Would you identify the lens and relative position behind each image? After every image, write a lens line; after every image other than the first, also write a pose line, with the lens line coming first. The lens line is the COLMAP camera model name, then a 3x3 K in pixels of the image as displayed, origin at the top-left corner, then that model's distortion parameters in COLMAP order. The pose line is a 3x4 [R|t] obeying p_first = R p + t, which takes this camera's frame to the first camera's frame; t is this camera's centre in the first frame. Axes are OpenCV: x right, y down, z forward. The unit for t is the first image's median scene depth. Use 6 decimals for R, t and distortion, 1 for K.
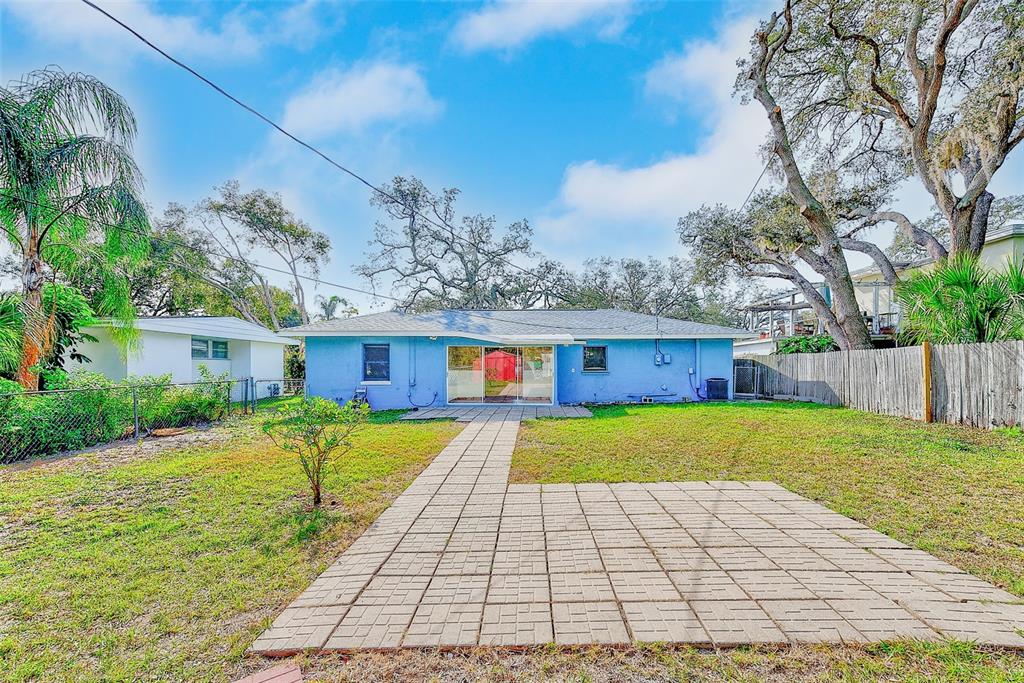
lens RADIAL K [[454.2, 0, 508.7], [0, 454.2, 365.0], [0, 0, 1]] dist [0.030718, 0.000024]
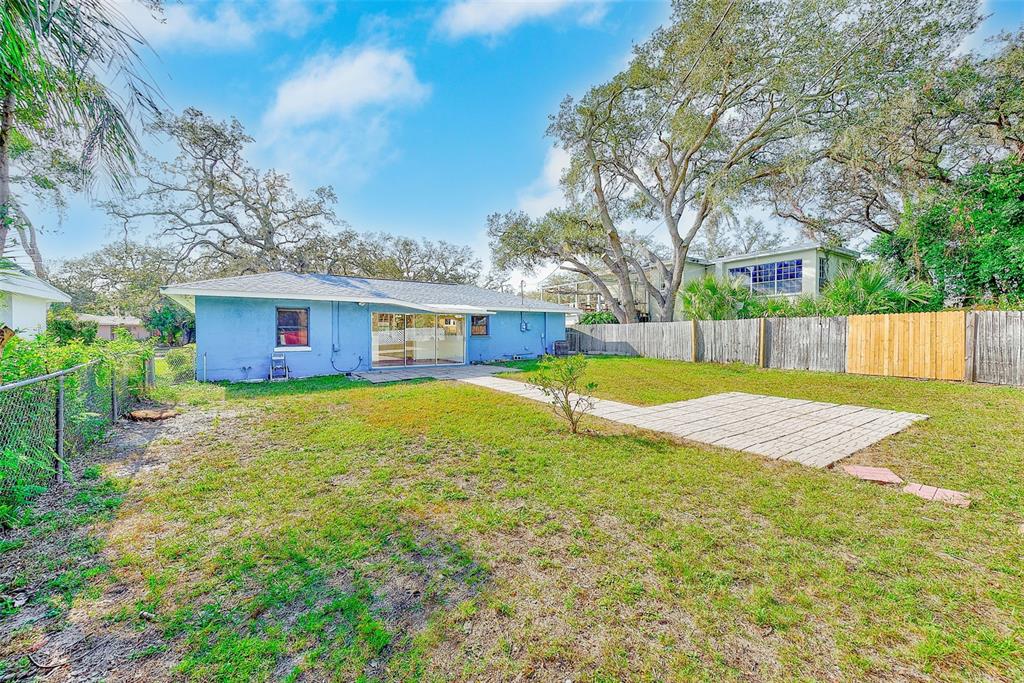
lens RADIAL K [[403.5, 0, 521.6], [0, 403.5, 340.9], [0, 0, 1]] dist [0.024718, -0.000073]
pose [[0.818820, -0.009848, 0.573966, -0.356040], [-0.003575, 0.999746, 0.022253, 0.002303], [-0.574039, -0.020273, 0.818577, 0.044122]]
